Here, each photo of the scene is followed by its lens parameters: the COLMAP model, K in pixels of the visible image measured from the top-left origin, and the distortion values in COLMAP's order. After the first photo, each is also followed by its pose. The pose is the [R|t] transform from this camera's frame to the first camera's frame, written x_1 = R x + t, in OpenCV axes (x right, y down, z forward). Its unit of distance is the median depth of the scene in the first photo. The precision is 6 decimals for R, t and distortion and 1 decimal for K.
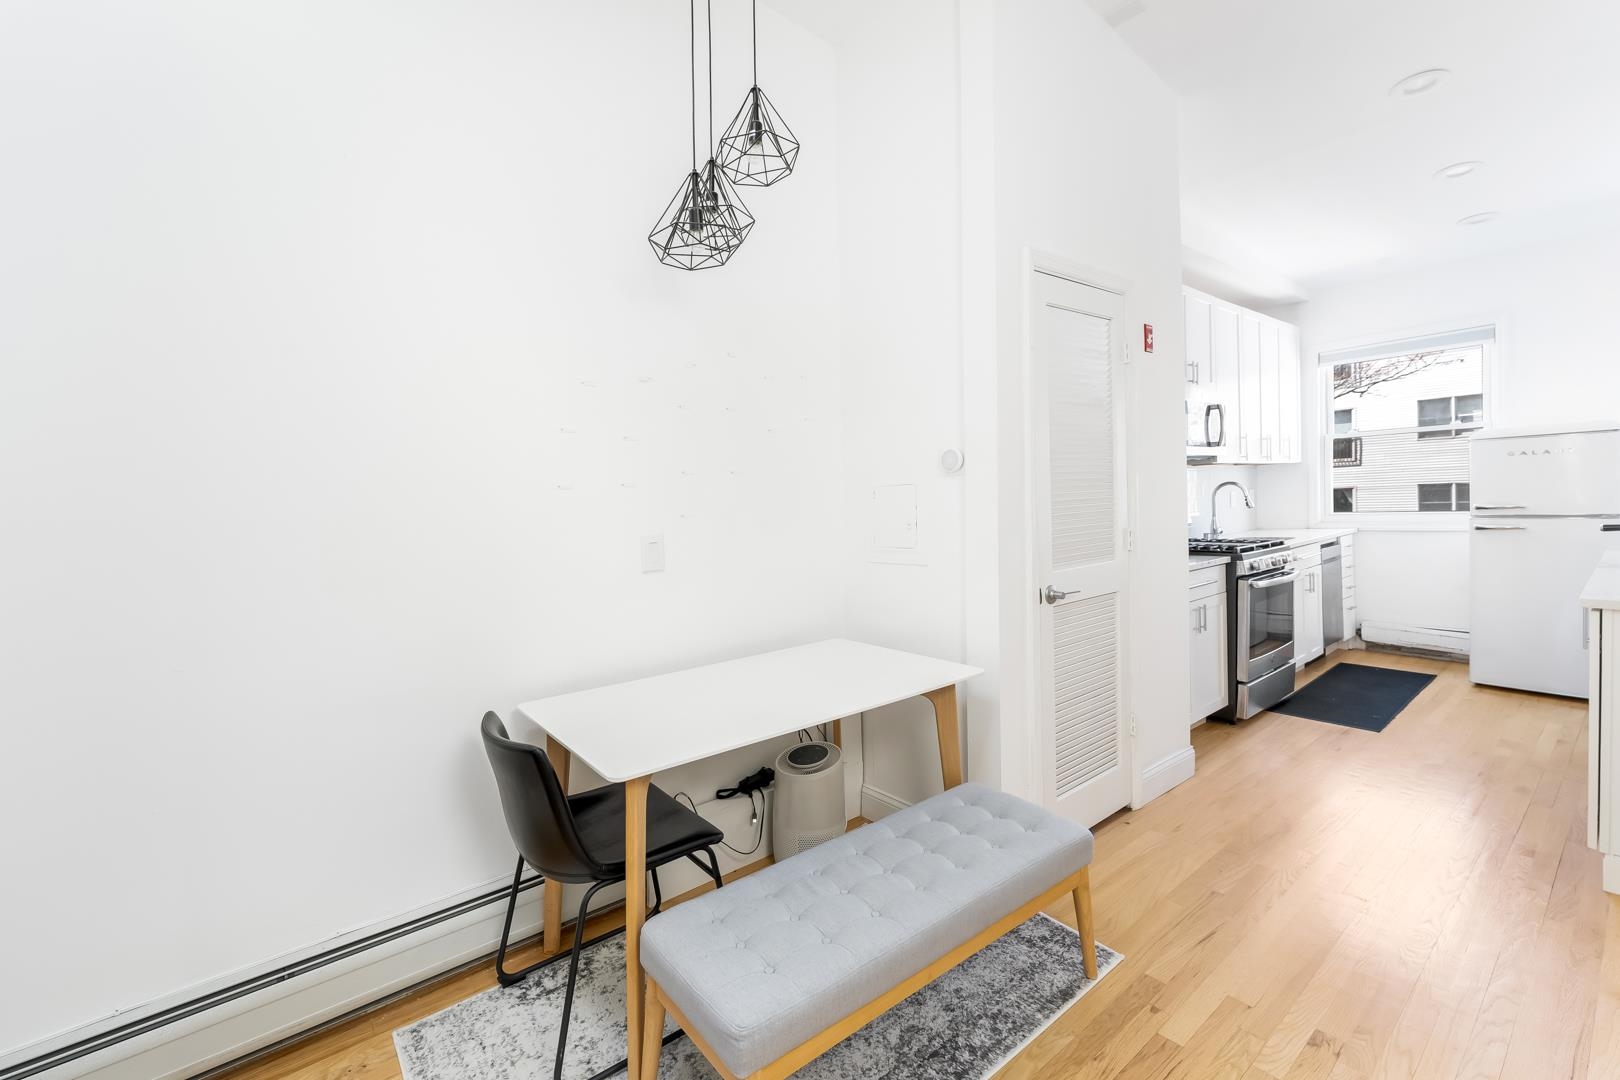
lens RADIAL K [[661.0, 0, 805.2], [0, 661.0, 516.4], [0, 0, 1]] dist [-0.002473, -0.000320]
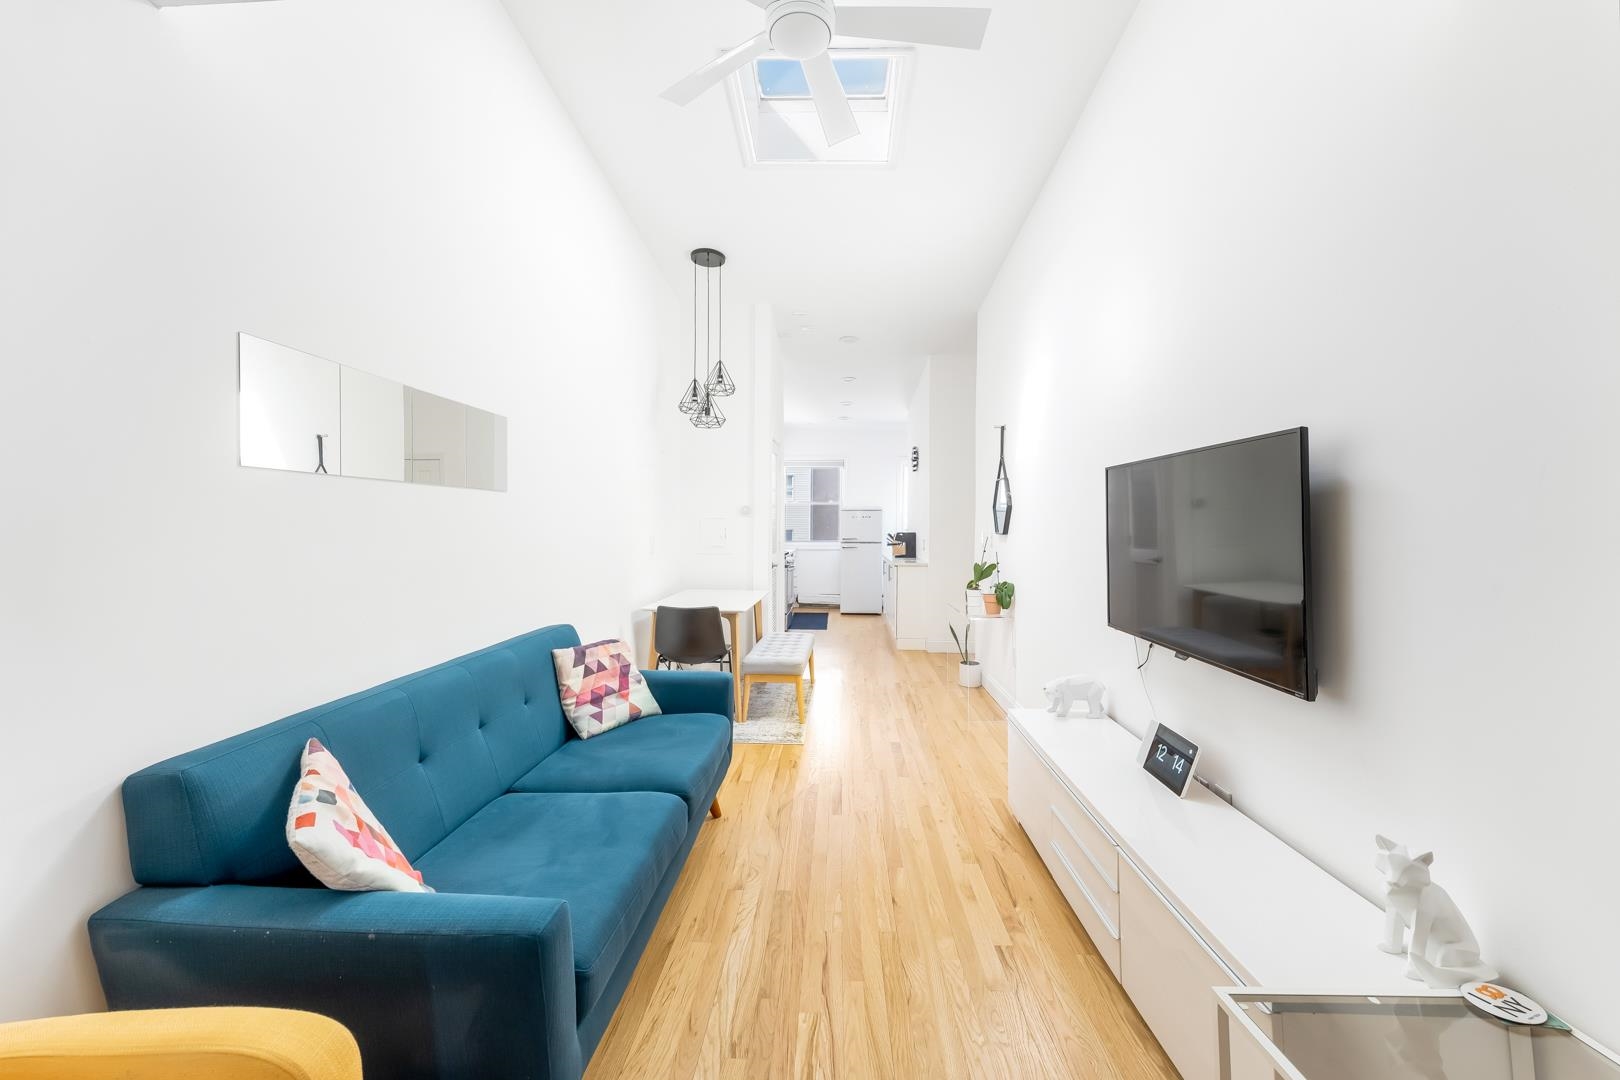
lens RADIAL K [[637.2, 0, 797.0], [0, 637.2, 532.2], [0, 0, 1]] dist [-0.003589, -0.000135]
pose [[0.665715, 0.034602, 0.745403, -1.292048], [-0.015292, 0.999347, -0.032733, 0.065523], [-0.746049, 0.010392, 0.665810, -0.646116]]
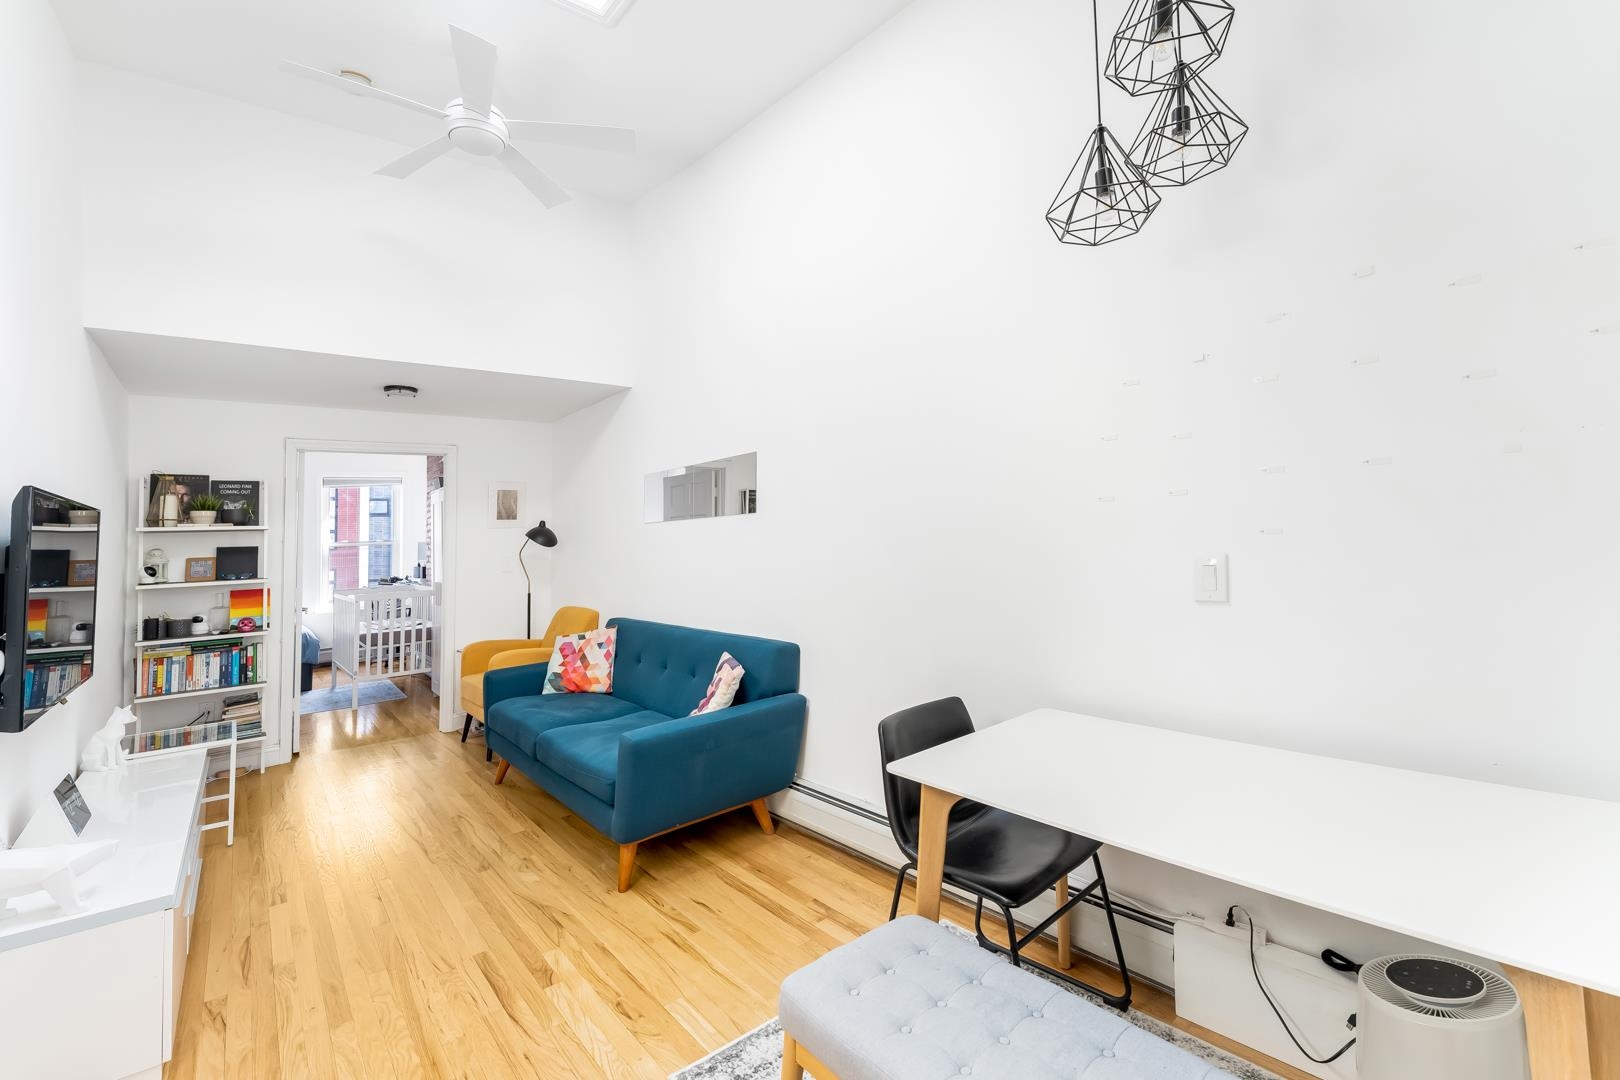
lens RADIAL K [[678.1, 0, 803.8], [0, 678.1, 493.6], [0, 0, 1]] dist [-0.011058, 0.000566]
pose [[0.033101, -0.023008, -0.999187, 0.508847], [0.017078, 0.999602, -0.022452, -0.038885], [0.999306, -0.016321, 0.033481, 0.455022]]
